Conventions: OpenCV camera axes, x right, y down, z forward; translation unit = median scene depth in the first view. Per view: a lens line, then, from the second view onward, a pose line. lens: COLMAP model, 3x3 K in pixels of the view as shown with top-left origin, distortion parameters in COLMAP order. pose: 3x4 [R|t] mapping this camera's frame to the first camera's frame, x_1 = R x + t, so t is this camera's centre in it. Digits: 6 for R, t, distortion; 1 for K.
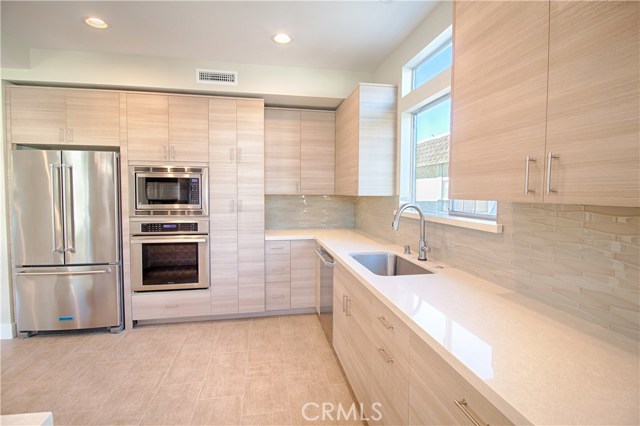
lens RADIAL K [[299.9, 0, 320.1], [0, 299.9, 206.1], [0, 0, 1]] dist [-0.012519, -0.002192]
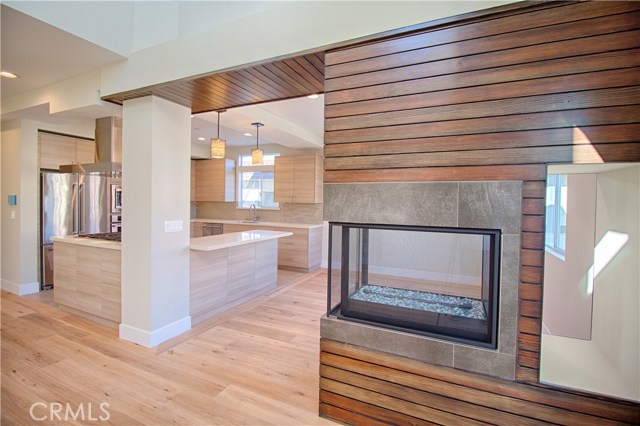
lens RADIAL K [[299.9, 0, 313.8], [0, 299.9, 214.3], [0, 0, 1]] dist [-0.012519, -0.002192]
pose [[0.614416, -0.032868, 0.788297, -1.266240], [0.028168, 0.999409, 0.019716, 0.041384], [-0.788479, 0.010091, 0.614978, -1.056744]]
